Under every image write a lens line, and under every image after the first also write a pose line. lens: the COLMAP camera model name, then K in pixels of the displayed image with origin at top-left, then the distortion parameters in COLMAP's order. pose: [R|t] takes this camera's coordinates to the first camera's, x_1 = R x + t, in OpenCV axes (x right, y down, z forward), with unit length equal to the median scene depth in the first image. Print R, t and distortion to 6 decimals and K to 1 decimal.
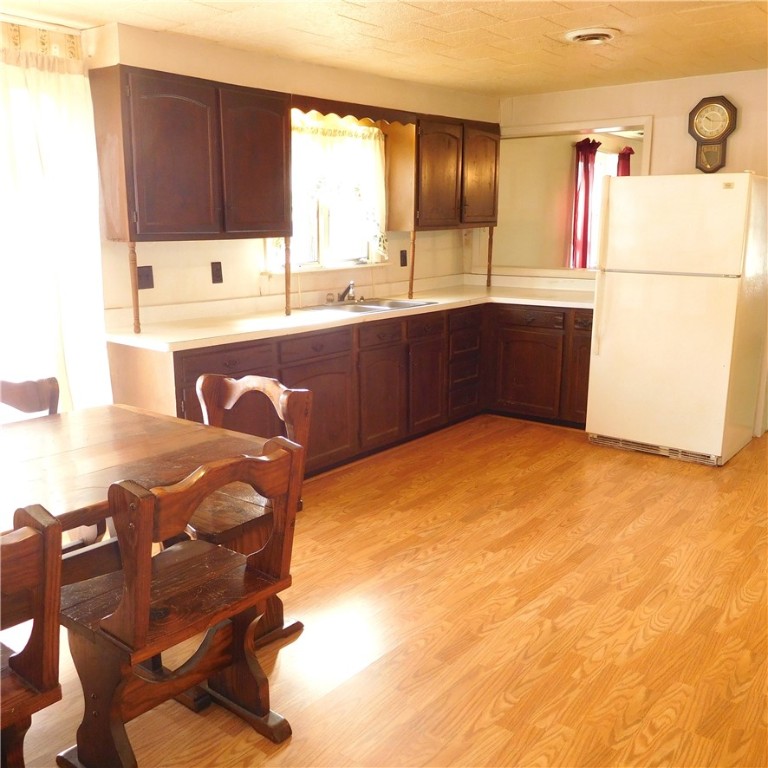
lens RADIAL K [[770.6, 0, 390.5], [0, 770.6, 387.4], [0, 0, 1]] dist [-0.007903, 0.000000]
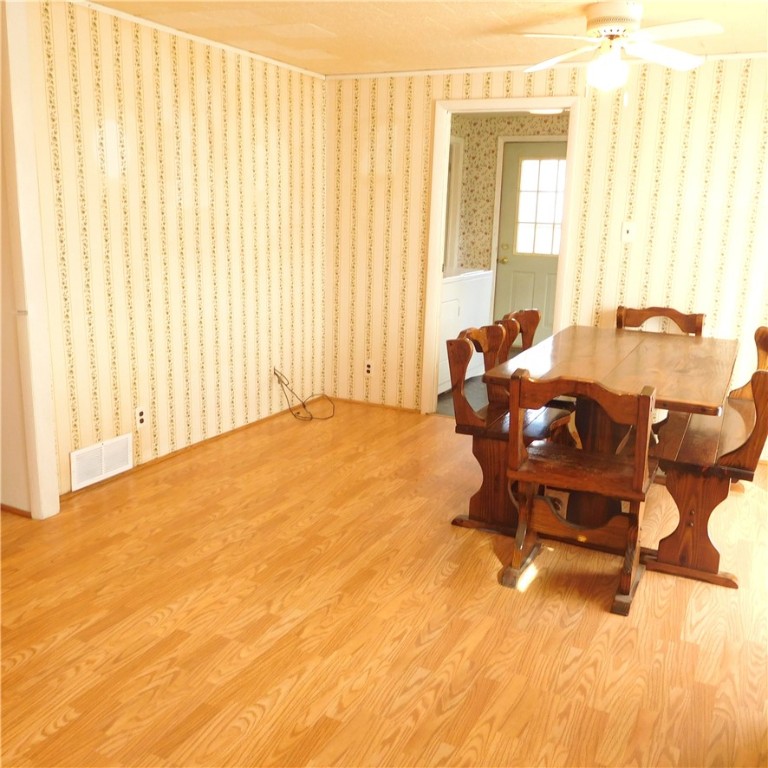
lens RADIAL K [[770.6, 0, 387.0], [0, 770.6, 384.0], [0, 0, 1]] dist [-0.007903, 0.000000]
pose [[-0.980276, 0.017143, -0.196889, 0.242309], [-0.069285, 0.903196, 0.423599, -0.379706], [0.185091, 0.428885, -0.884194, 1.716290]]
